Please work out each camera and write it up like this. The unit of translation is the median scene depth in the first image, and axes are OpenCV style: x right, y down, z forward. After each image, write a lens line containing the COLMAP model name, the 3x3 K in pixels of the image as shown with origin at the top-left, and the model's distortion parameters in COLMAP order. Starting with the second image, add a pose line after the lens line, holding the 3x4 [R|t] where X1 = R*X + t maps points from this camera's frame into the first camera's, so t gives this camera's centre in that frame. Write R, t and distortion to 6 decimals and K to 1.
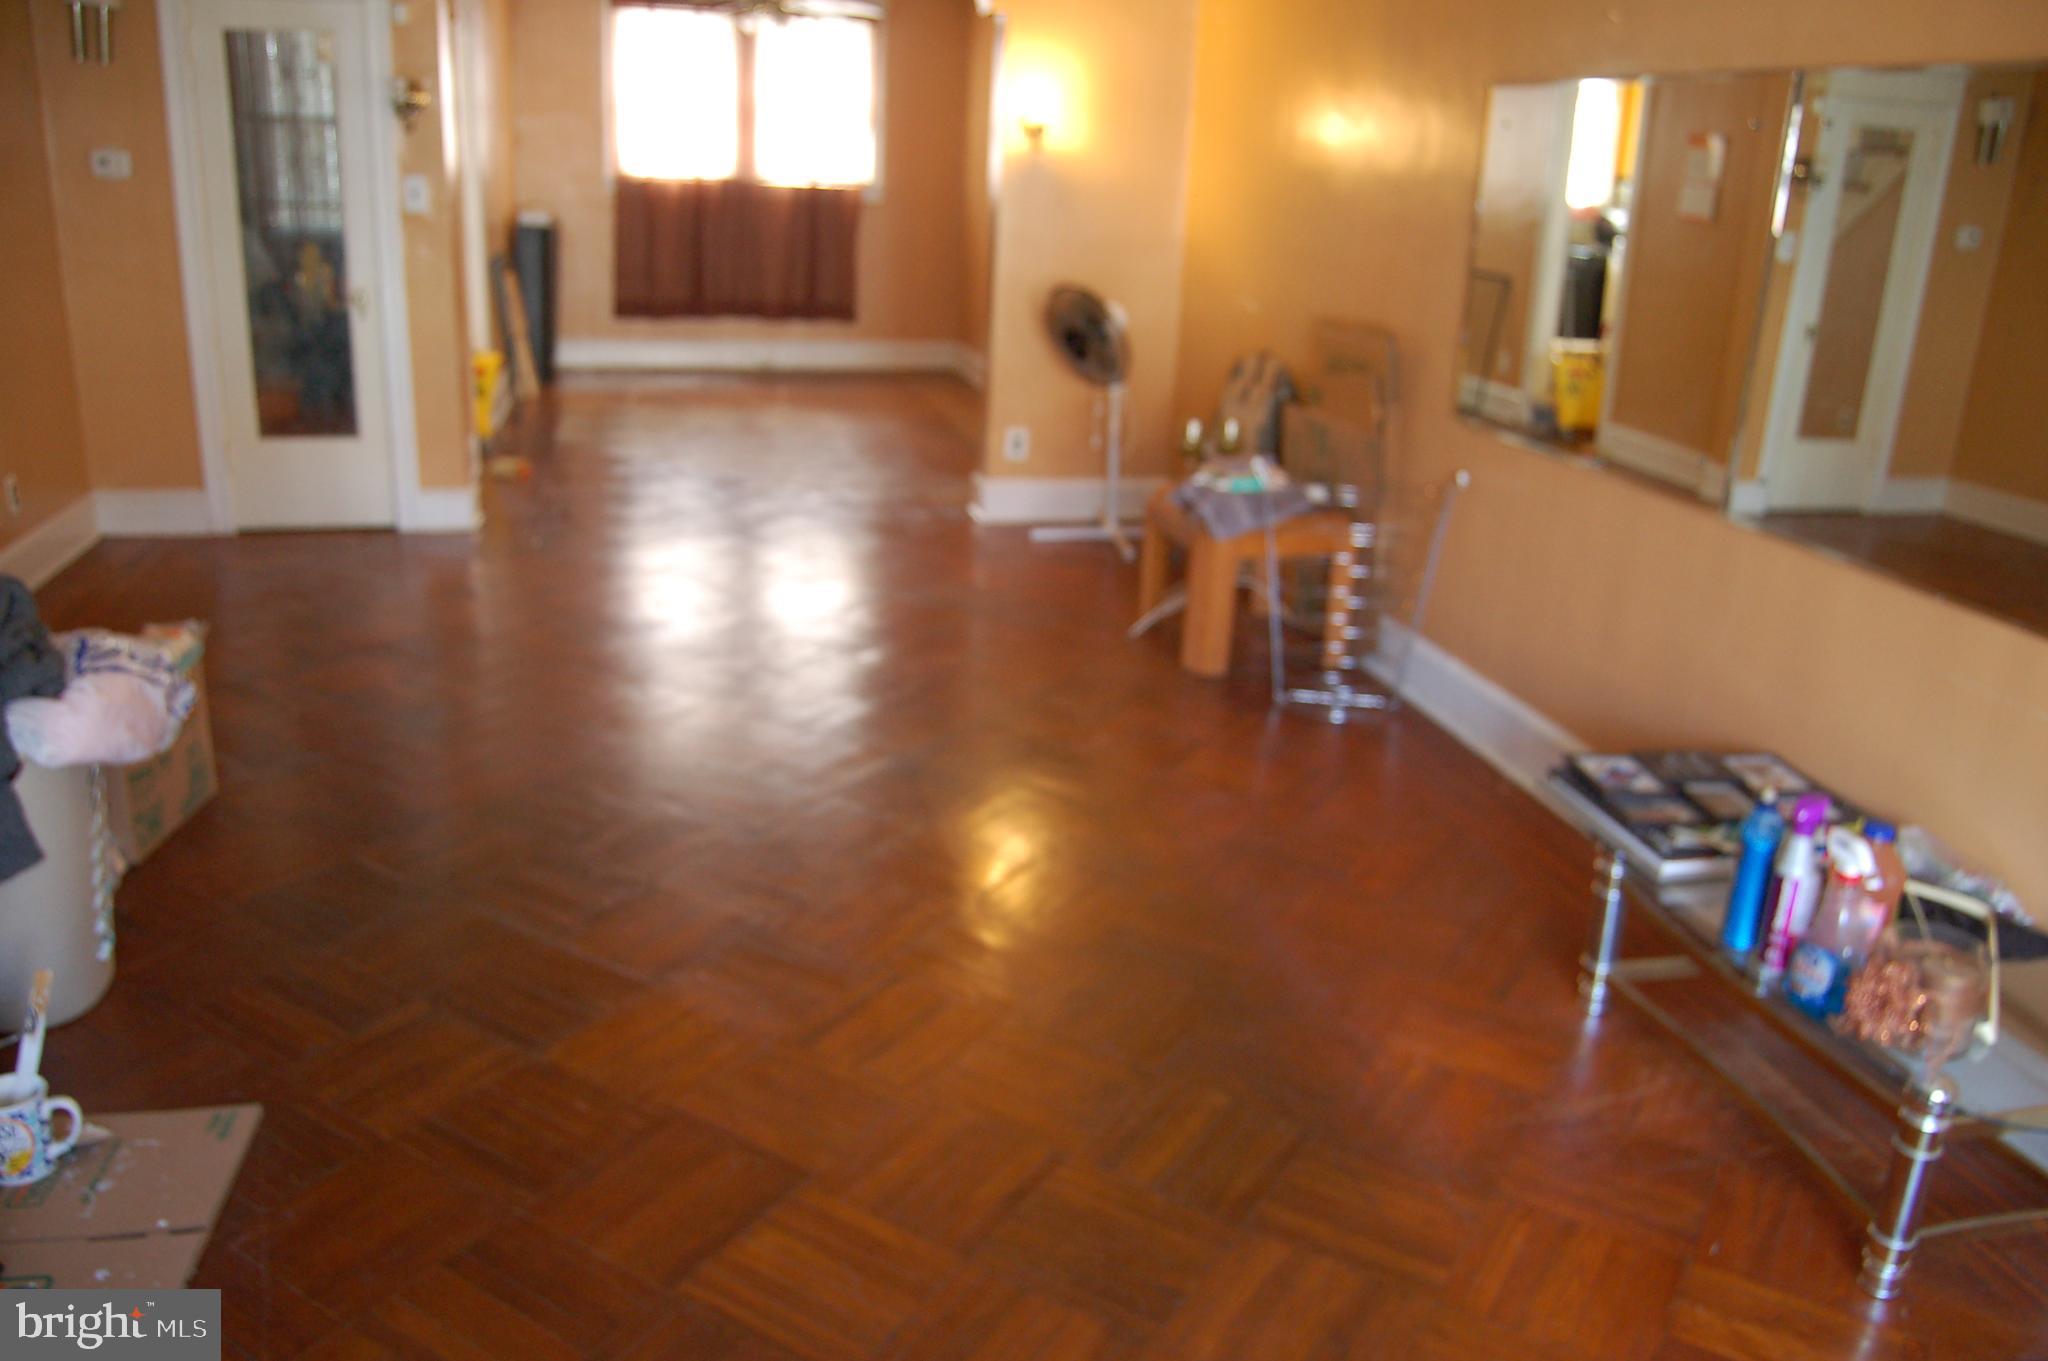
lens RADIAL K [[1569.3, 0, 1015.8], [0, 1569.3, 694.4], [0, 0, 1]] dist [-0.090921, 0.034019]
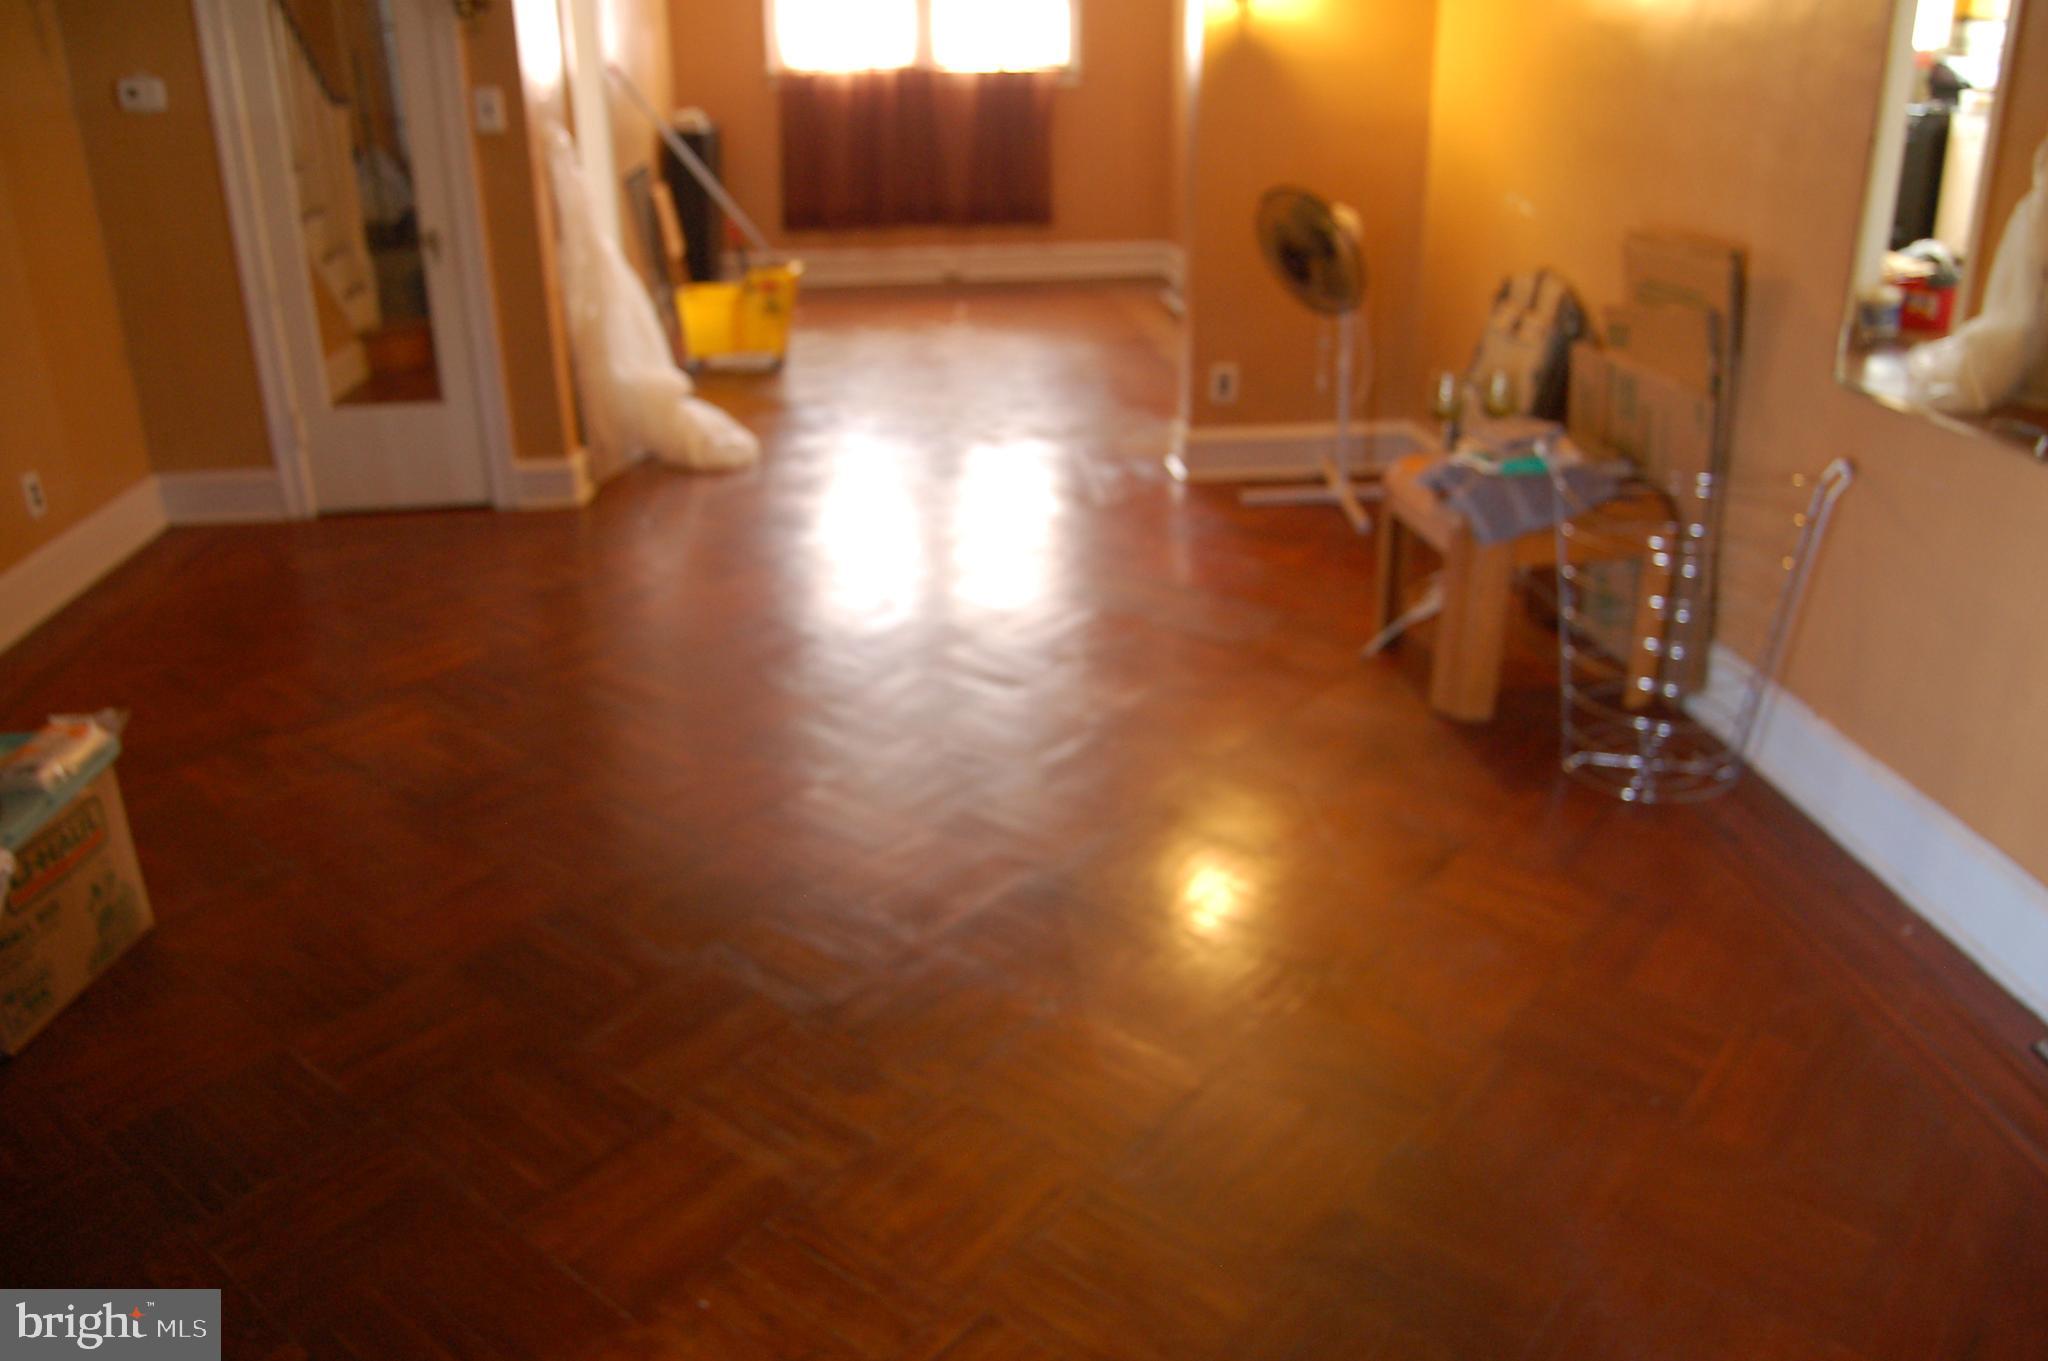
lens RADIAL K [[1569.3, 0, 1015.8], [0, 1569.3, 694.4], [0, 0, 1]] dist [-0.090921, 0.034019]
pose [[0.989154, 0.002171, -0.146869, 0.013331], [0.008299, 0.997468, 0.070638, -0.057167], [0.146650, -0.071090, 0.986631, 0.170585]]
